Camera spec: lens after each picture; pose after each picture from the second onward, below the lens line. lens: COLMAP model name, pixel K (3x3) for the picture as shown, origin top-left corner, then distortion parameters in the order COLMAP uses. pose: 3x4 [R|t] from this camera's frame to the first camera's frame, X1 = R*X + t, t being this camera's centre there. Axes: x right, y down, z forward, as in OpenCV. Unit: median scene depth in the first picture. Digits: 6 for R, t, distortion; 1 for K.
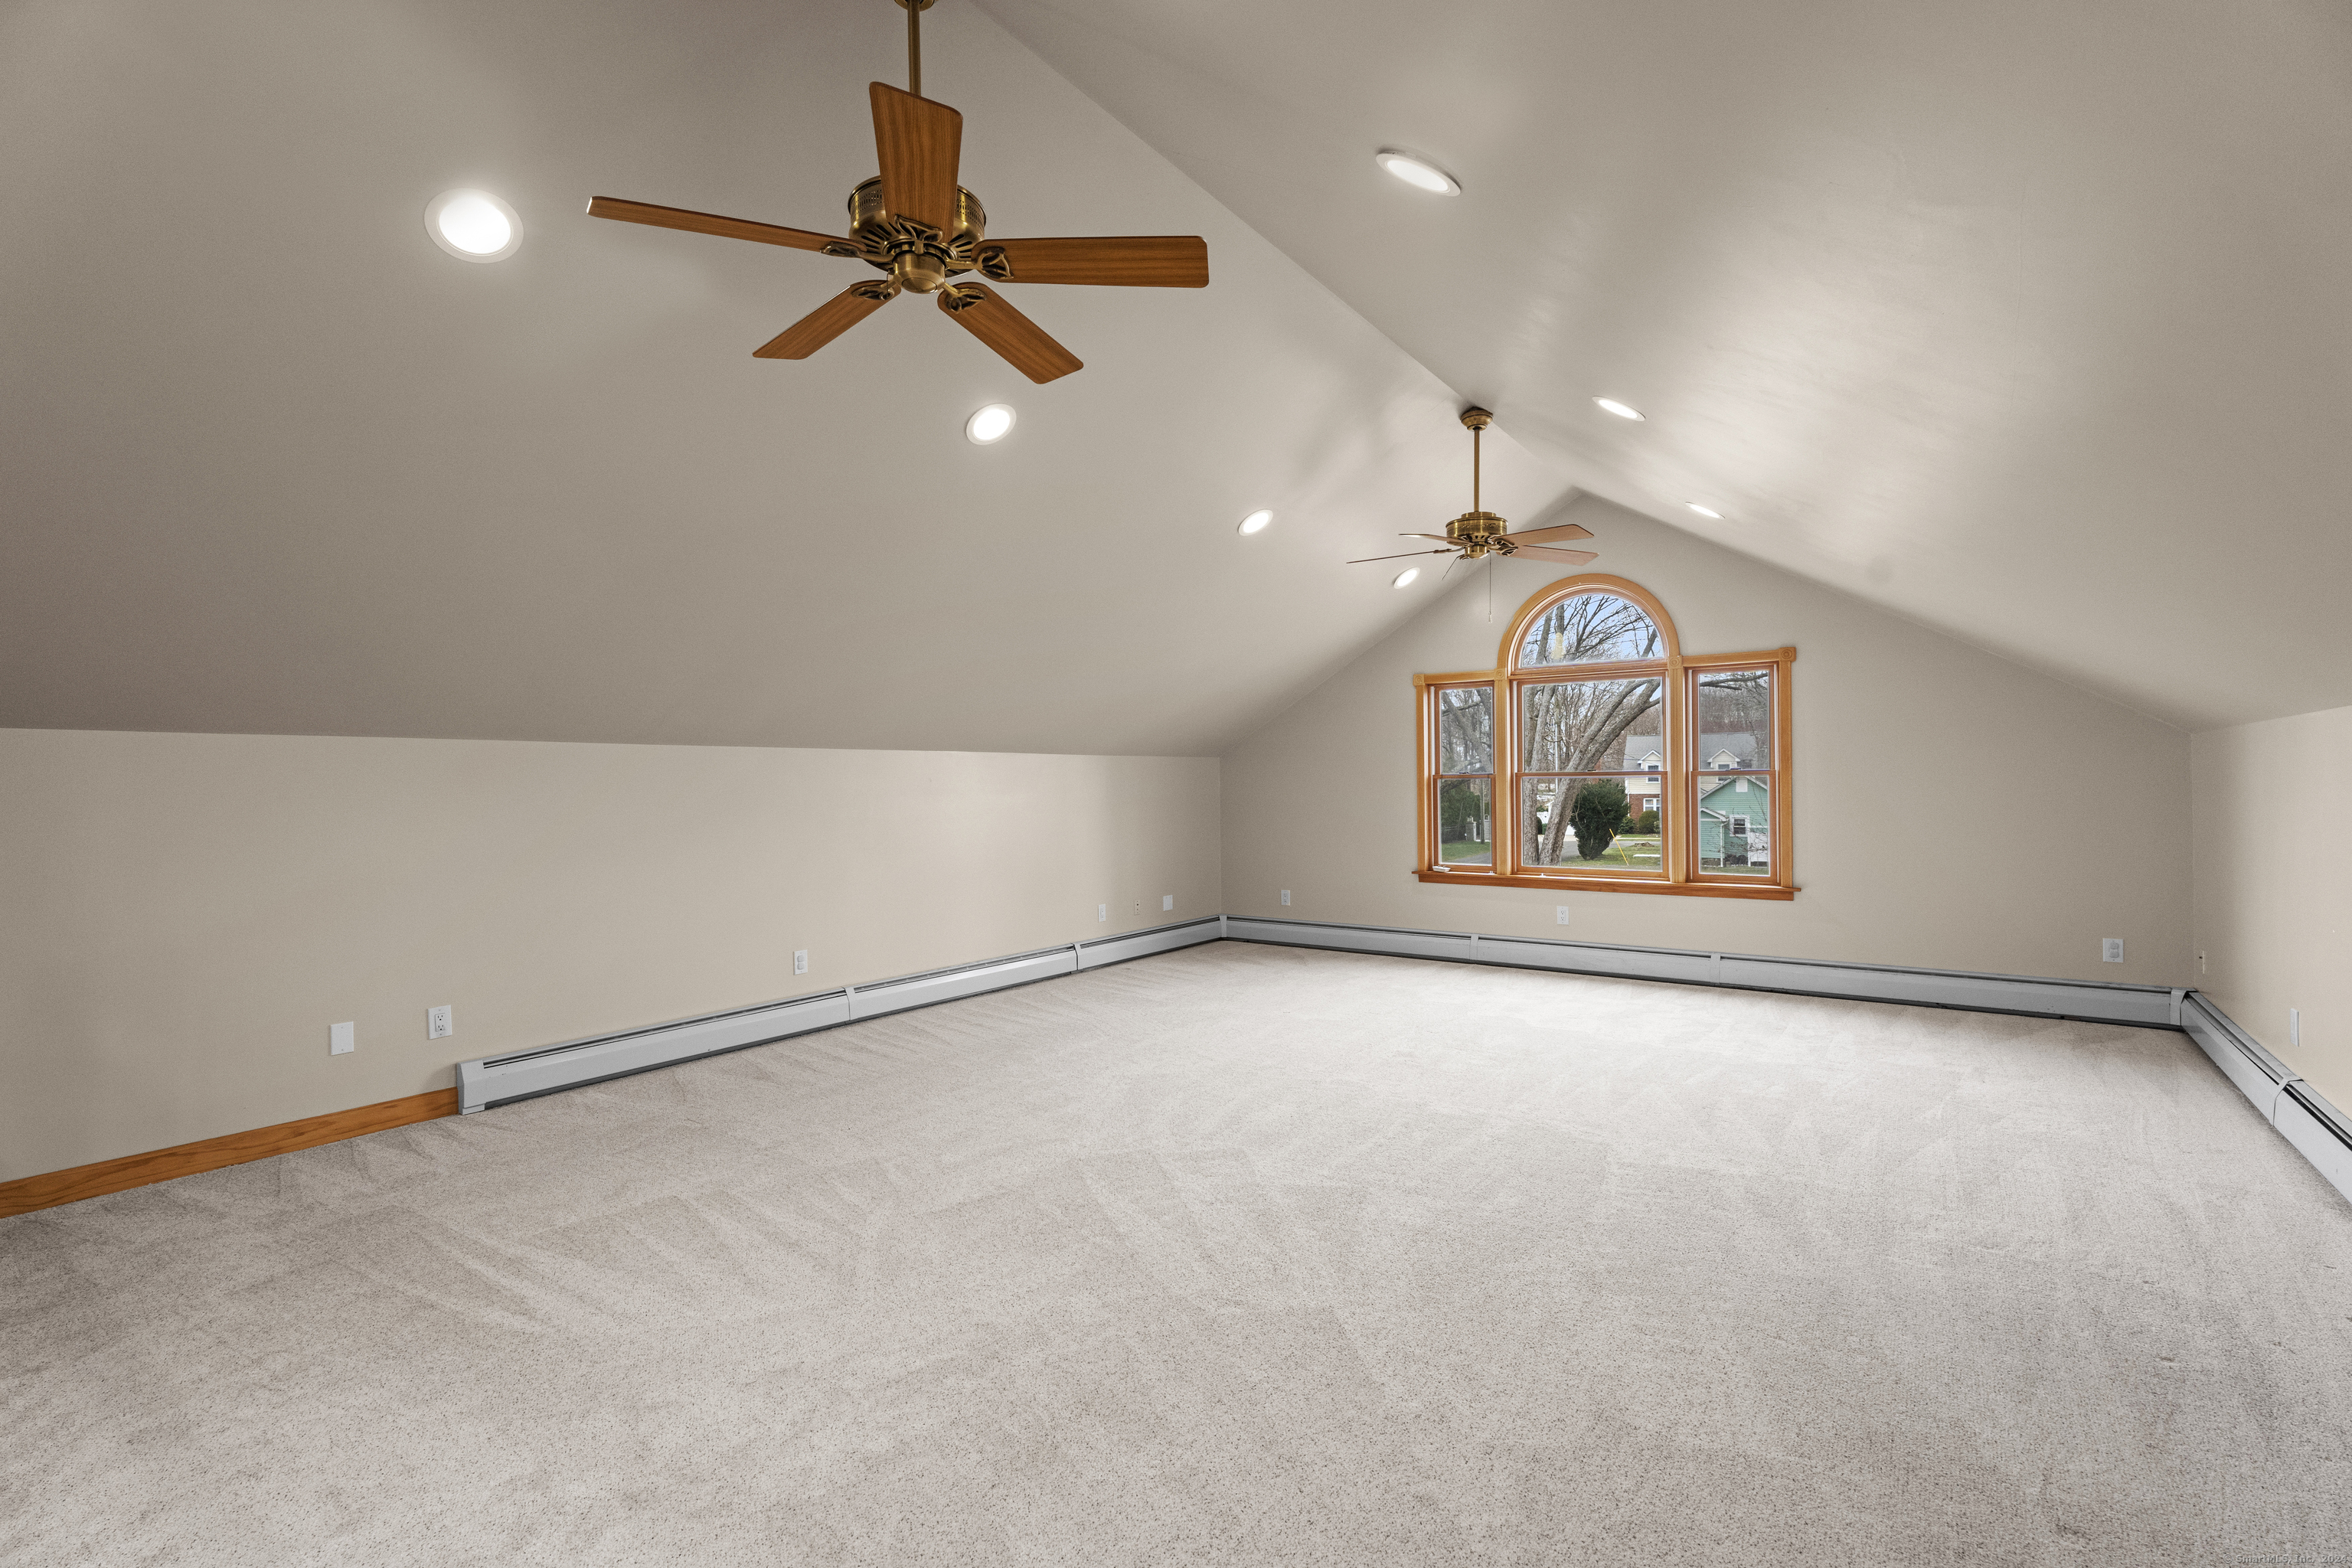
lens RADIAL K [[1034.8, 0, 1170.9], [0, 1034.8, 779.1], [0, 0, 1]] dist [0.002803, -0.001968]
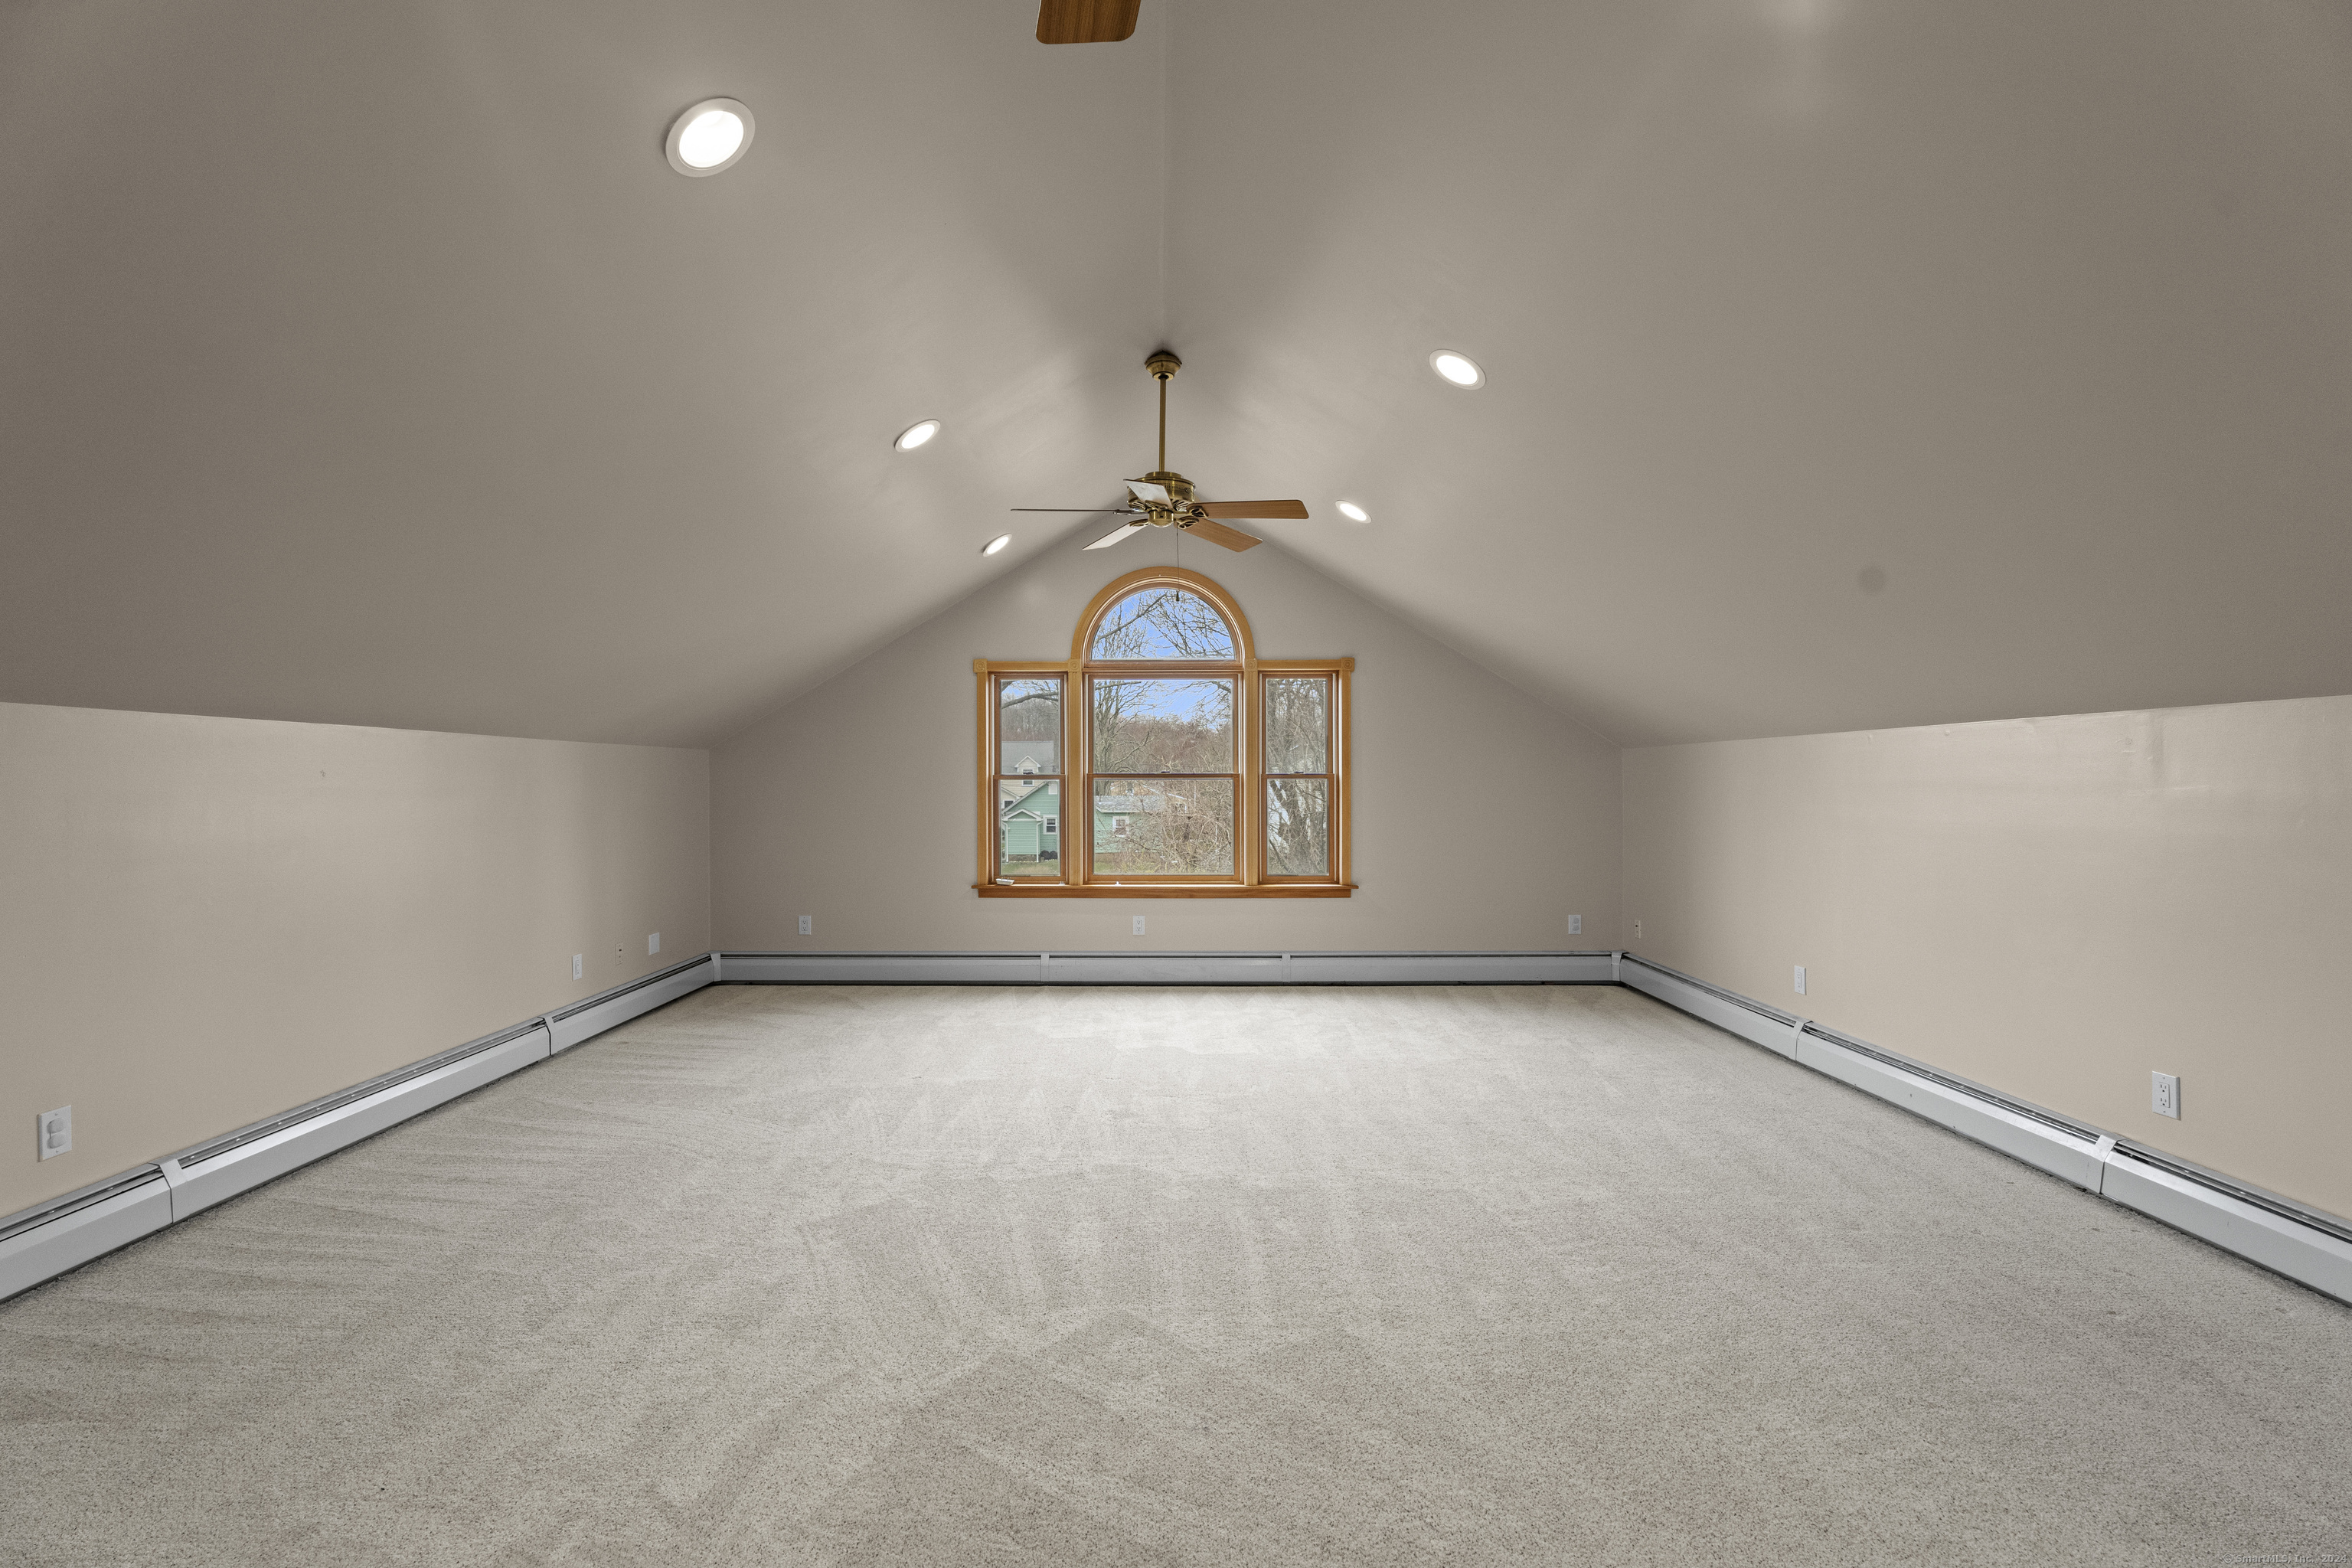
lens RADIAL K [[1054.3, 0, 1172.5], [0, 1054.3, 782.5], [0, 0, 1]] dist [-0.000656, 0.004033]
pose [[0.823482, 0.007037, 0.567299, -0.161704], [-0.007434, 0.999971, -0.001613, 0.003299], [-0.567294, -0.002889, 0.823510, 0.214702]]
